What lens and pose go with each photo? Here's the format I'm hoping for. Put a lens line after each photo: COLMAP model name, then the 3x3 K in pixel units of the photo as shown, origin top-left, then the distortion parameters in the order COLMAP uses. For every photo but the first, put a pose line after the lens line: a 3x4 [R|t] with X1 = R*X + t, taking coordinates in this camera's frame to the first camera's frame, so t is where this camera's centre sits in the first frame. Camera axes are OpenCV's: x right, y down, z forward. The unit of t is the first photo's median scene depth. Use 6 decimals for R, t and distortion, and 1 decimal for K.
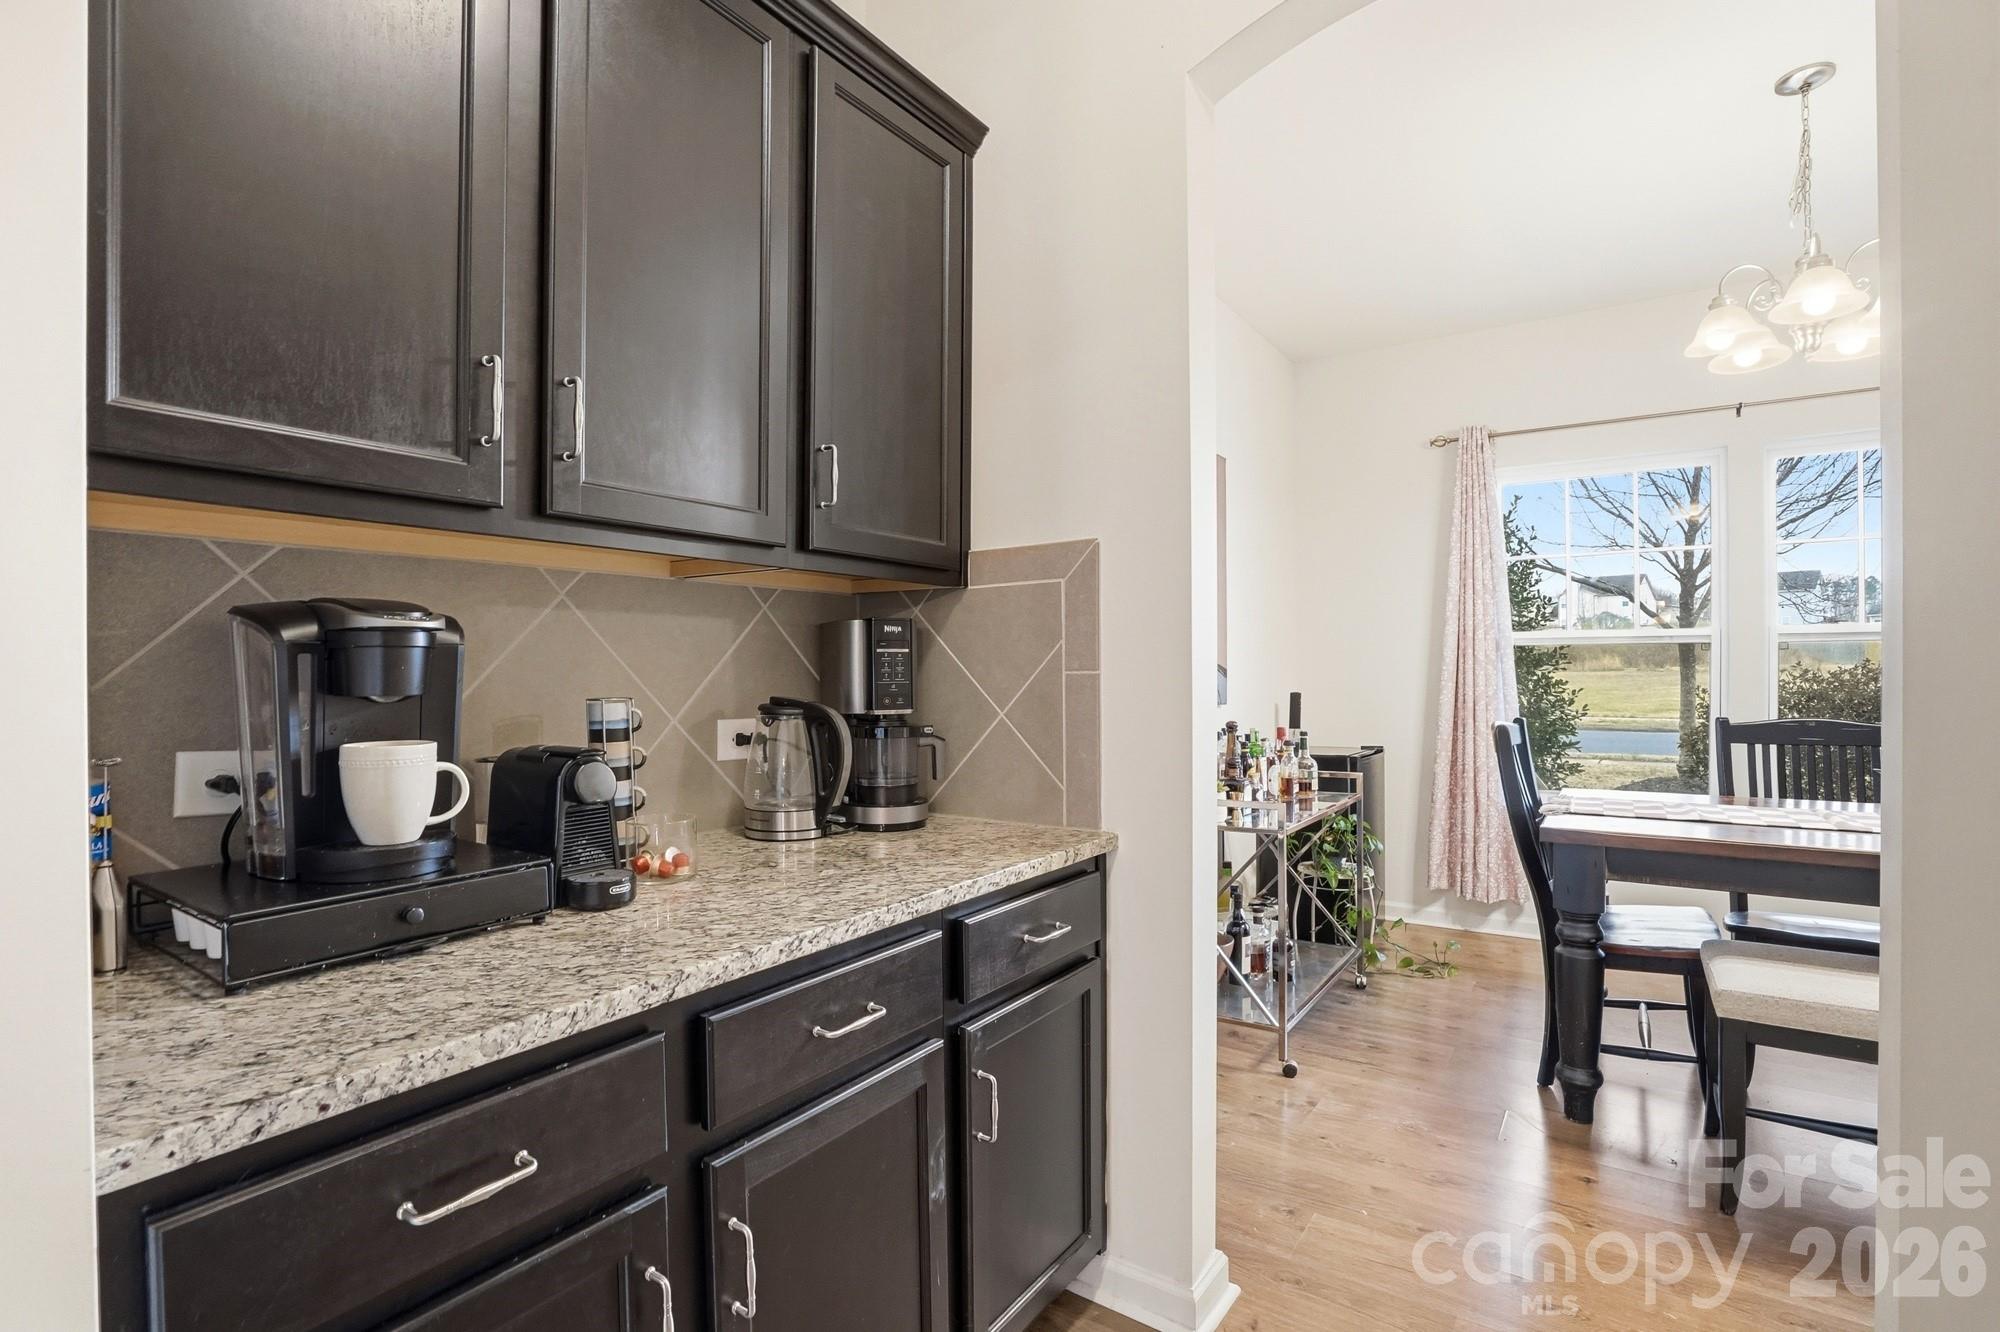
lens RADIAL K [[938.9, 0, 1003.7], [0, 938.9, 672.6], [0, 0, 1]] dist [-0.059239, 0.020866]
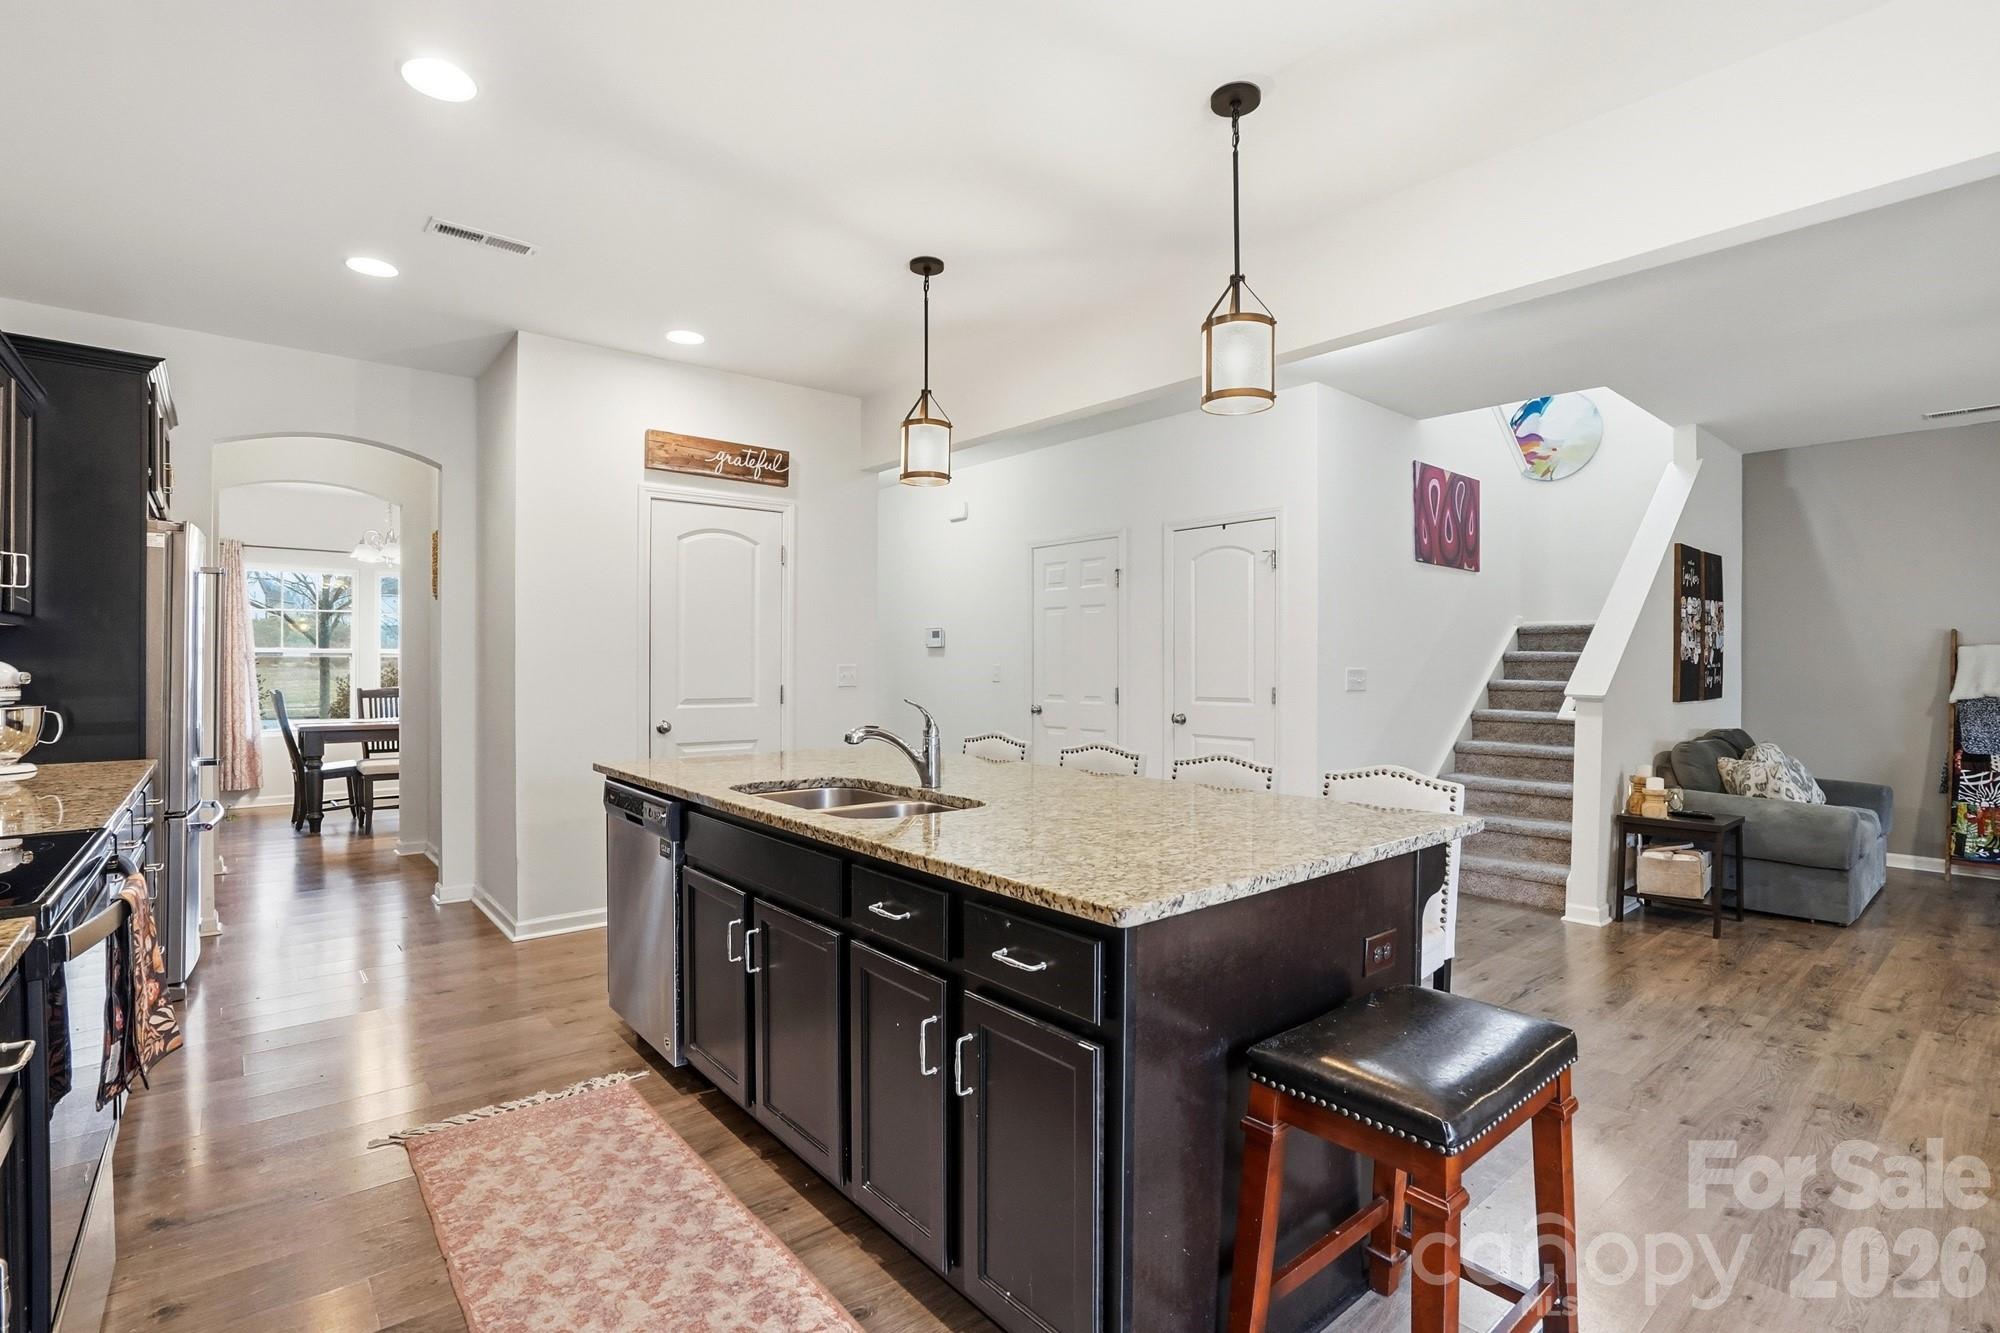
lens RADIAL K [[938.9, 0, 1003.7], [0, 938.9, 673.1], [0, 0, 1]] dist [-0.059239, 0.020866]
pose [[0.271372, -0.000713, 0.962474, -1.355185], [-0.003484, 0.999992, 0.001723, -0.004570], [-0.962468, -0.003820, 0.271368, -1.628541]]
